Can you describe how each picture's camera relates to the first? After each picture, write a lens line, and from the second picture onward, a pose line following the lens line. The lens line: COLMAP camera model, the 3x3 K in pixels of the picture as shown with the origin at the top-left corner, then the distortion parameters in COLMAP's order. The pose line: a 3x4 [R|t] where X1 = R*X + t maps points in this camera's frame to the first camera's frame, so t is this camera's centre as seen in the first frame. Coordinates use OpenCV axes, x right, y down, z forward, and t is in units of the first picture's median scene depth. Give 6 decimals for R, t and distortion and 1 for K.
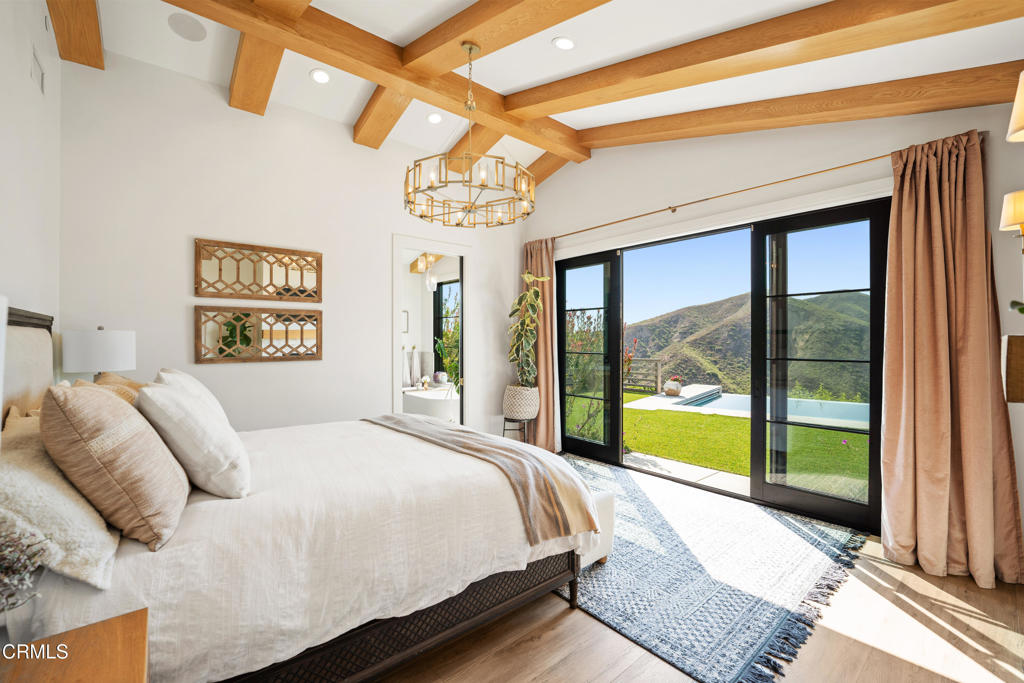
lens RADIAL K [[420.4, 0, 508.2], [0, 420.4, 345.0], [0, 0, 1]] dist [-0.021668, -0.000679]
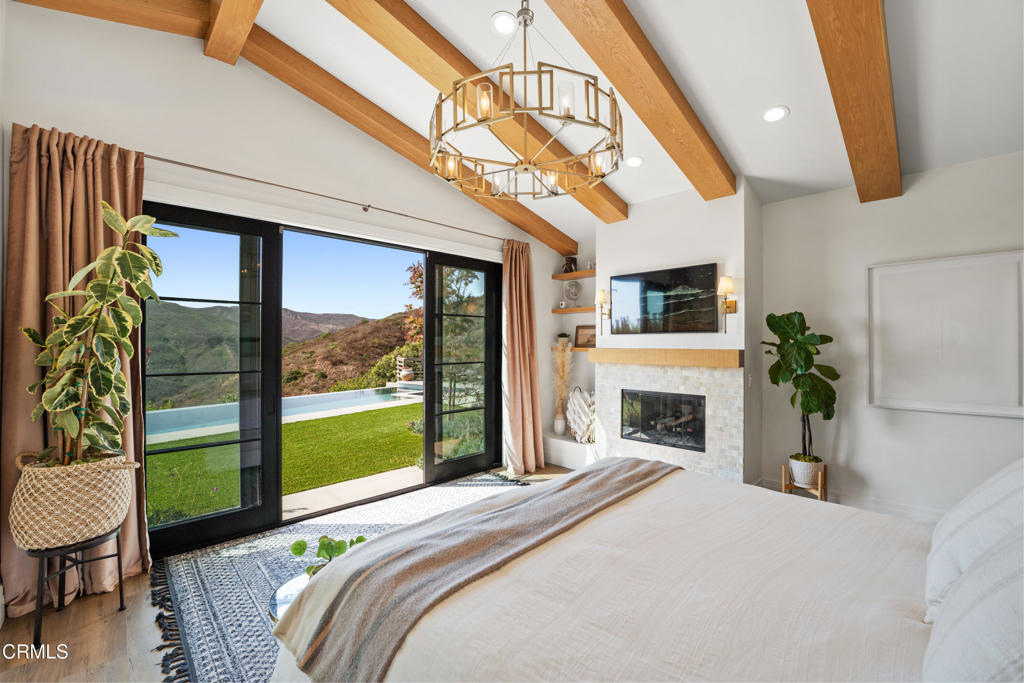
lens RADIAL K [[420.4, 0, 507.9], [0, 420.4, 339.8], [0, 0, 1]] dist [-0.021668, -0.000679]
pose [[-0.070220, 0.003891, 0.997524, -0.603174], [0.009415, 0.999950, -0.003238, -0.031417], [-0.997487, 0.009165, -0.070253, 0.834292]]
